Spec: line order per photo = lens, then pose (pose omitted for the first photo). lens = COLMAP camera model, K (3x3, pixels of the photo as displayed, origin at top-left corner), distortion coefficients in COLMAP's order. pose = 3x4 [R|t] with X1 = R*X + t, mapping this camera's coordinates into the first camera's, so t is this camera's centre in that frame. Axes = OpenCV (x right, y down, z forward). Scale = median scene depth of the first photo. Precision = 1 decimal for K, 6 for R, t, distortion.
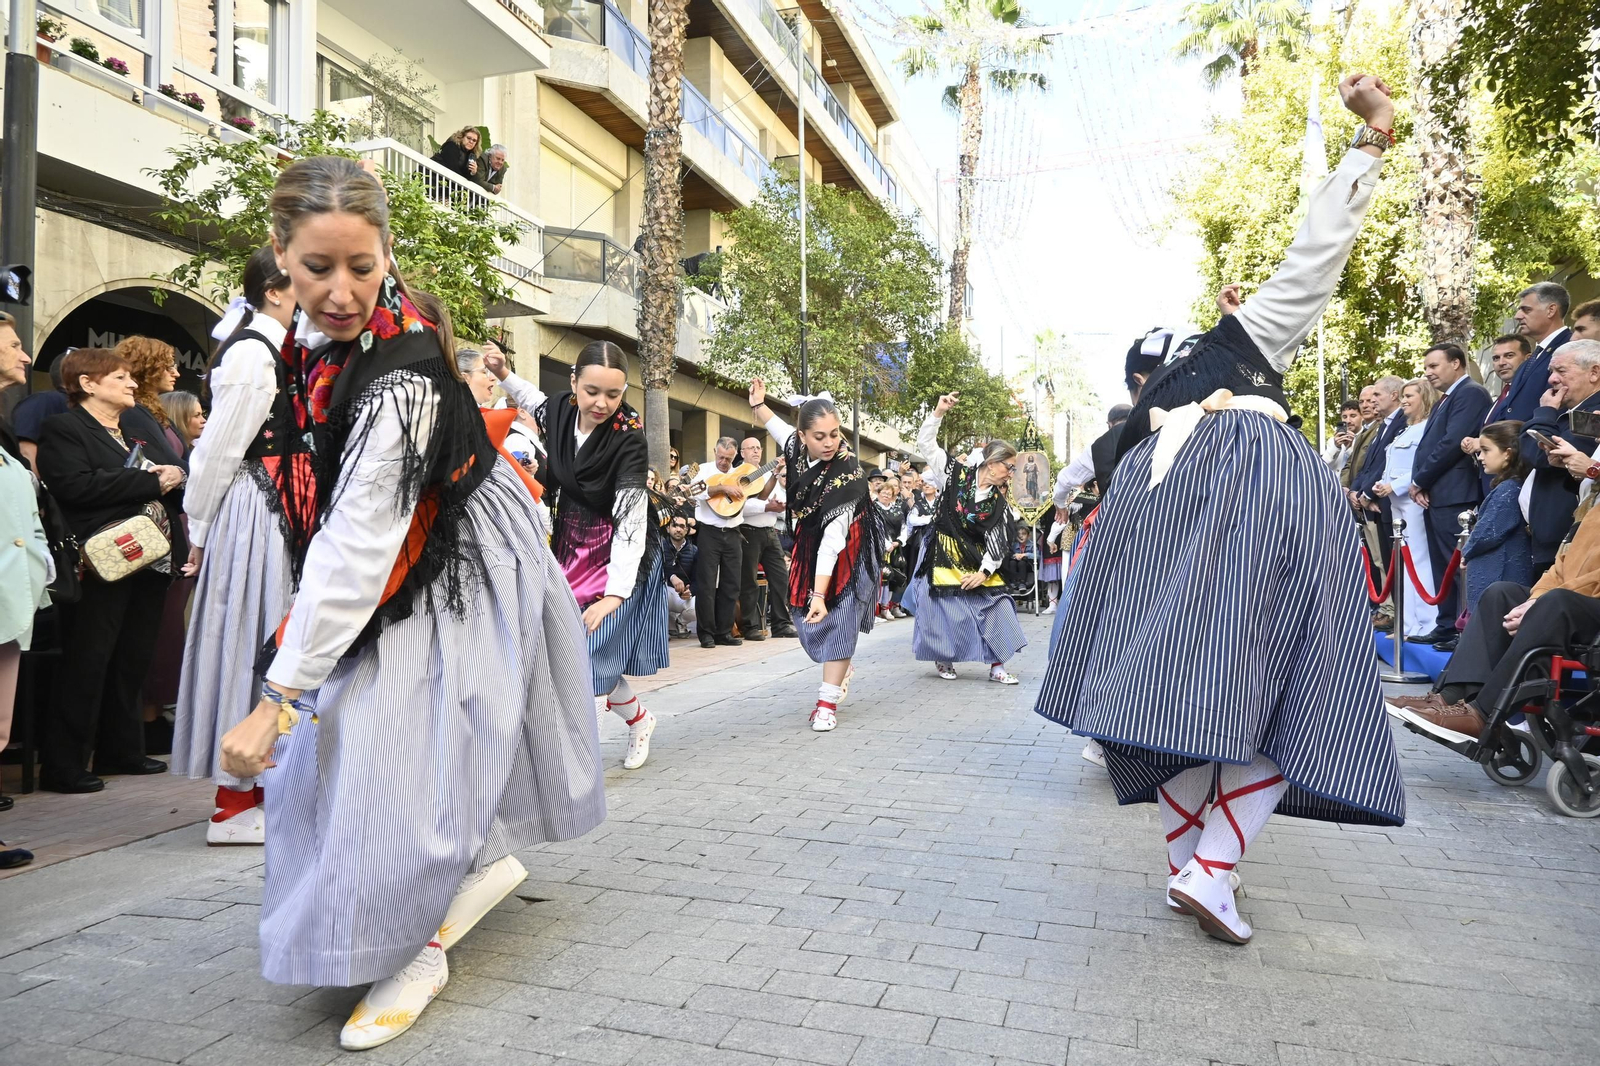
lens RADIAL K [[1117.0, 0, 810.9], [0, 1117.0, 503.7], [0, 0, 1]] dist [0.096072, -0.011342]
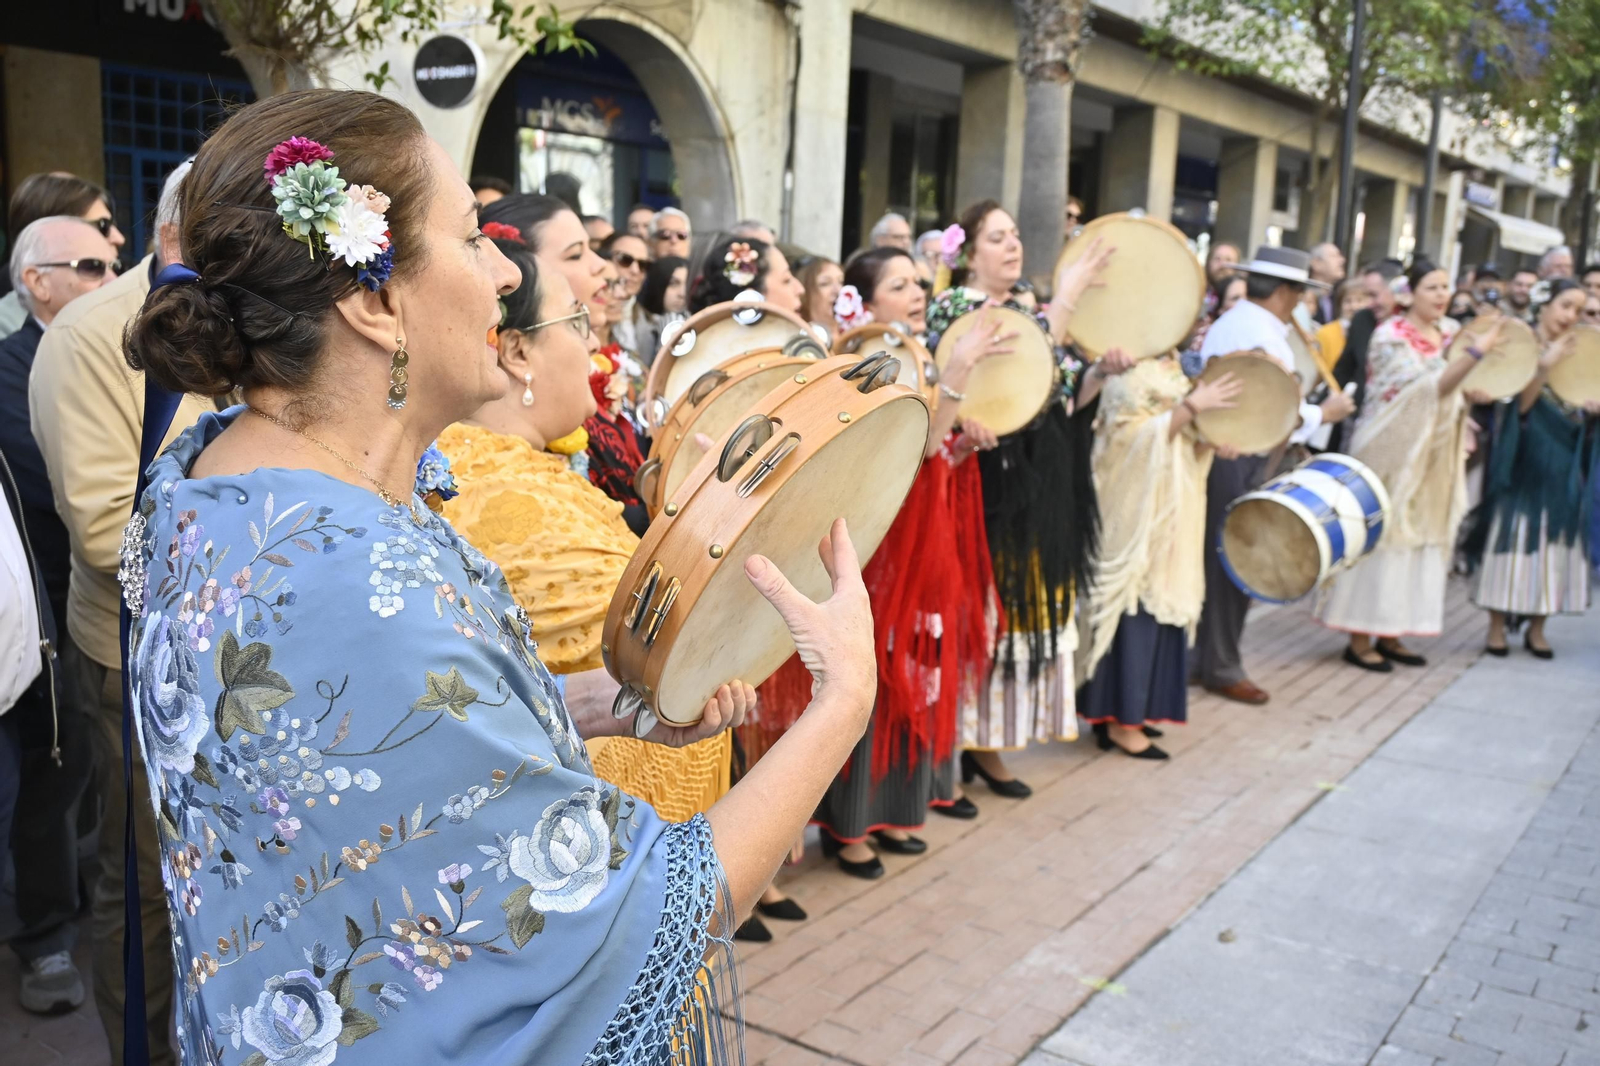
lens RADIAL K [[1496.1, 0, 783.2], [0, 1496.1, 521.1], [0, 0, 1]] dist [0.039869, 0.000000]
pose [[0.945956, 0.097284, -0.309359, -0.018122], [-0.034890, 0.978937, 0.201159, -0.032878], [0.322413, -0.179494, 0.929425, 0.243742]]
